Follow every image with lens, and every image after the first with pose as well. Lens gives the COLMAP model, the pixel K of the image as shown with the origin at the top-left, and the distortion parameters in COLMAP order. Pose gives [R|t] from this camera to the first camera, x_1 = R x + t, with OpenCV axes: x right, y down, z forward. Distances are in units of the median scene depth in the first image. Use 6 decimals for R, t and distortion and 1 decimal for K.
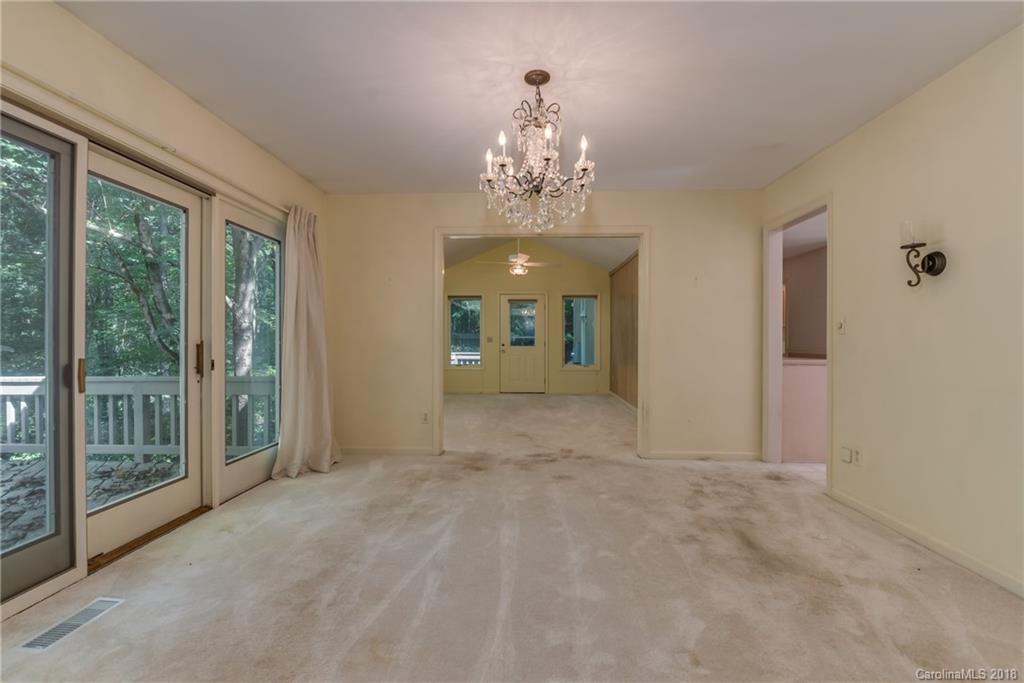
lens RADIAL K [[456.3, 0, 513.3], [0, 456.3, 340.0], [0, 0, 1]] dist [-0.001724, -0.001631]
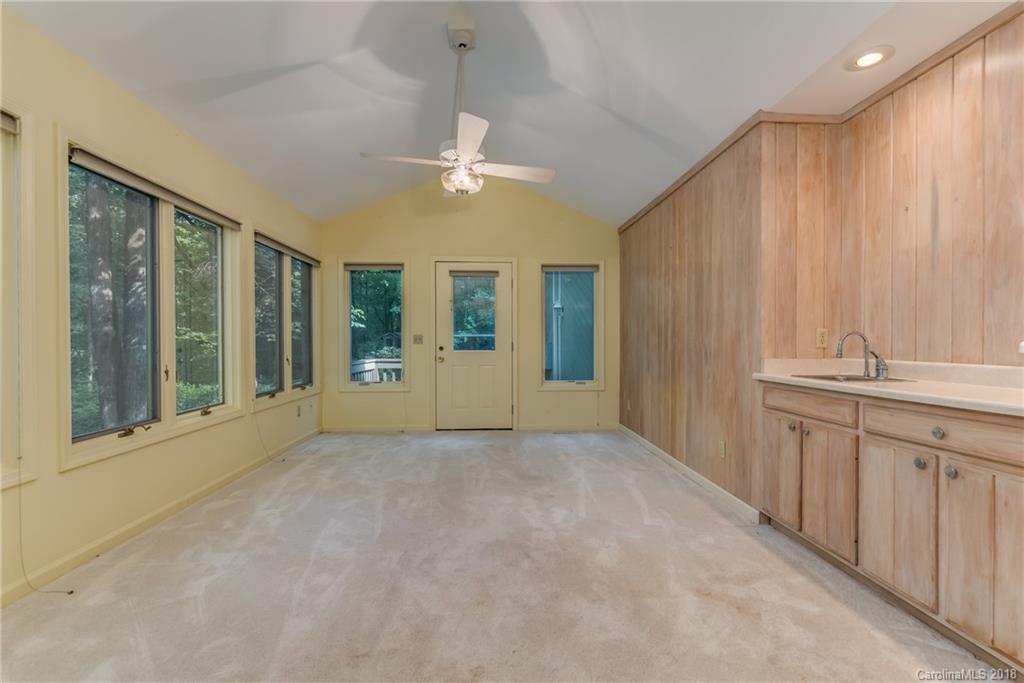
lens RADIAL K [[456.3, 0, 510.5], [0, 456.3, 343.8], [0, 0, 1]] dist [-0.001724, -0.001631]
pose [[0.995625, -0.003300, 0.093379, 0.011107], [0.002823, 0.999982, 0.005237, 0.002201], [-0.093395, -0.004950, 0.995617, 0.412207]]
